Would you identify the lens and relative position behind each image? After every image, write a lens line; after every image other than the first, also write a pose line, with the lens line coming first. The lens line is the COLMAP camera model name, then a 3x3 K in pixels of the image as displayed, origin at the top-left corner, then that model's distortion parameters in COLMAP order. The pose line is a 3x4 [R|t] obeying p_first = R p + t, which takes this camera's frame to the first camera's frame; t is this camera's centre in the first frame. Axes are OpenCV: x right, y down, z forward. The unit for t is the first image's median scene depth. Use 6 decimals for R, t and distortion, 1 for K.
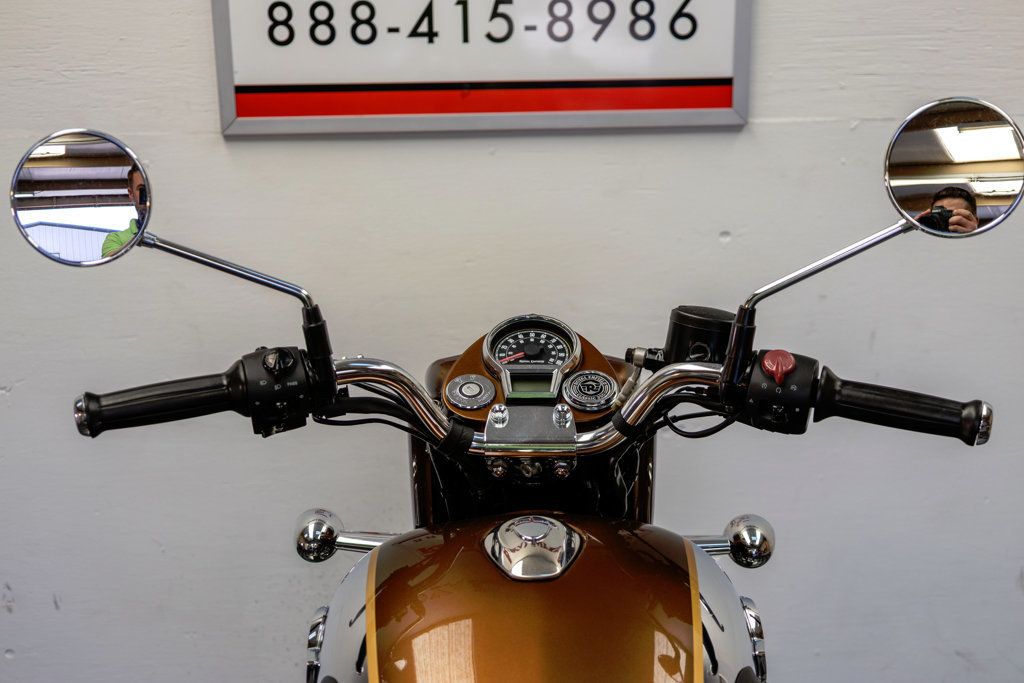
lens RADIAL K [[1468.6, 0, 513.0], [0, 1468.6, 346.1], [0, 0, 1]] dist [0.003167, 0.099270]
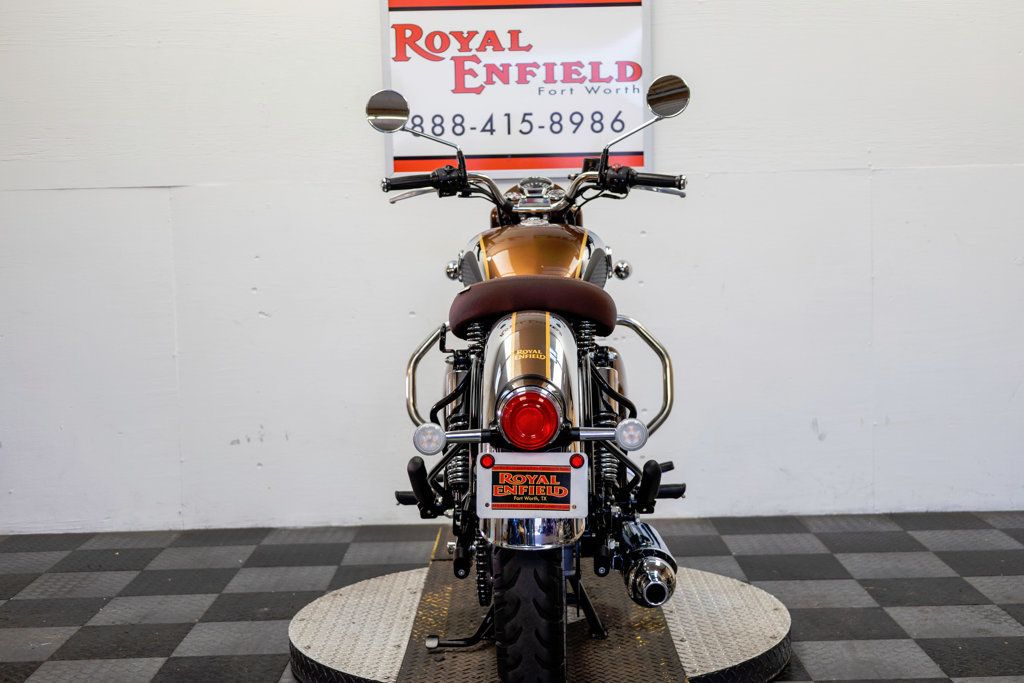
lens RADIAL K [[1468.6, 0, 513.0], [0, 1468.6, 346.1], [0, 0, 1]] dist [0.003167, 0.099270]
pose [[0.999737, -0.004217, -0.022523, 0.017071], [-0.000098, 0.982119, -0.188260, 0.455396], [0.022914, 0.188213, 0.981861, -0.915174]]
